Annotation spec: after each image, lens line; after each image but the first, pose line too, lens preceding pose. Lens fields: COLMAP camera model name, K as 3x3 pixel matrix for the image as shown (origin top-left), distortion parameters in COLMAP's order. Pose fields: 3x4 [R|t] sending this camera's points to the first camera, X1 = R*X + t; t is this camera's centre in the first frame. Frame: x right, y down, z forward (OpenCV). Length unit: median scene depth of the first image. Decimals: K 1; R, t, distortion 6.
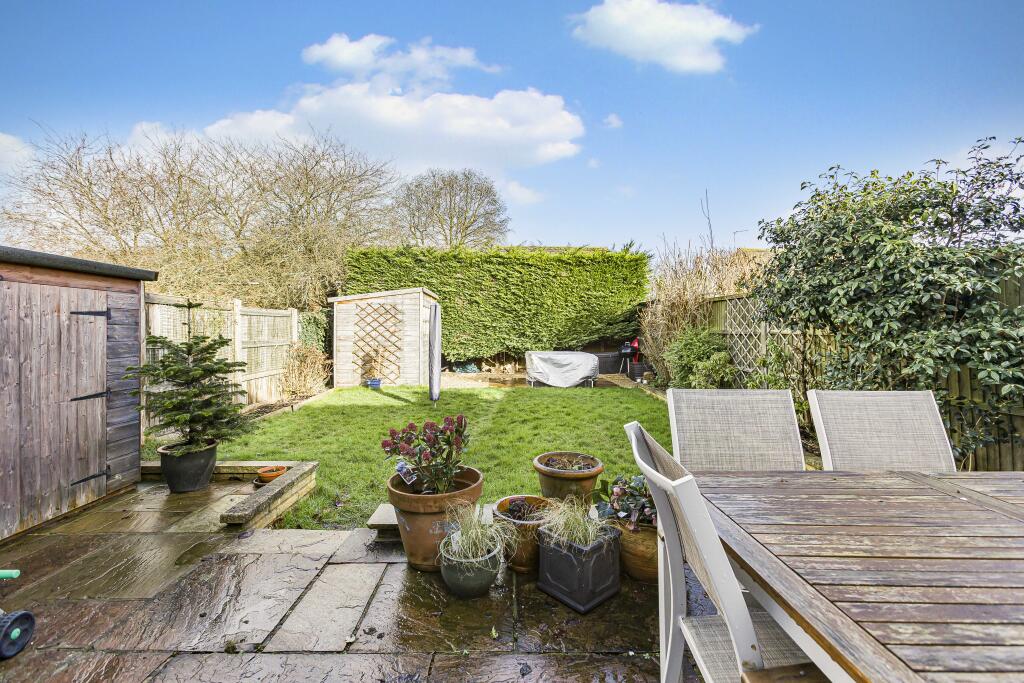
lens RADIAL K [[464.3, 0, 510.1], [0, 464.3, 334.2], [0, 0, 1]] dist [-0.001202, 0.001525]
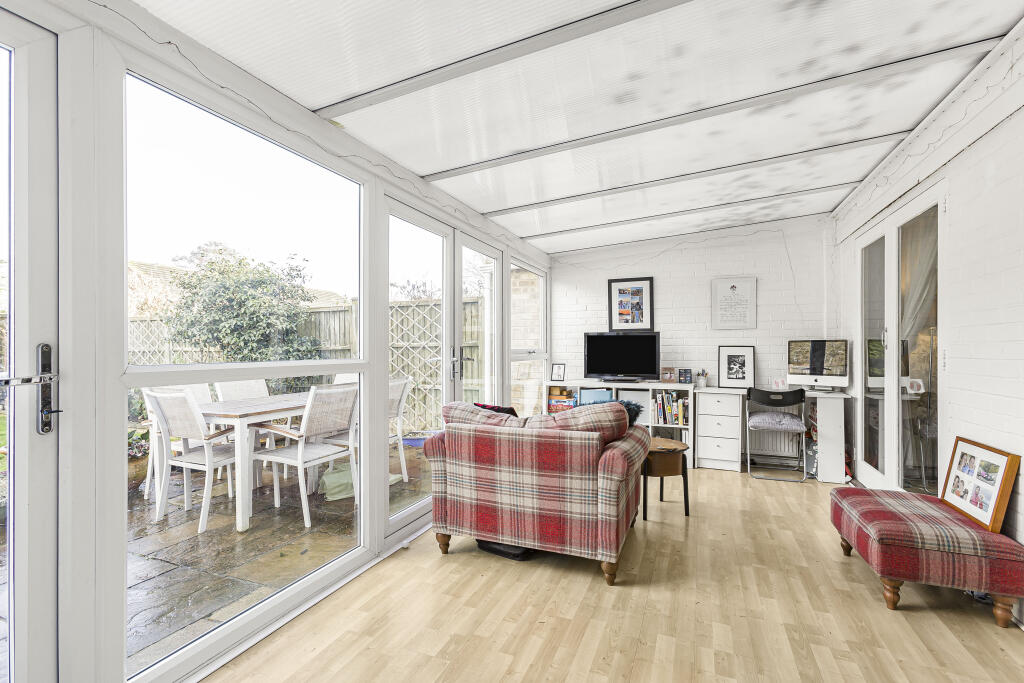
lens RADIAL K [[464.3, 0, 507.8], [0, 464.3, 343.5], [0, 0, 1]] dist [-0.001202, 0.001525]
pose [[0.392728, 0.001236, 0.919654, -0.464741], [0.014117, 0.999873, -0.007372, 0.002792], [-0.919546, 0.015878, 0.392660, -0.638056]]
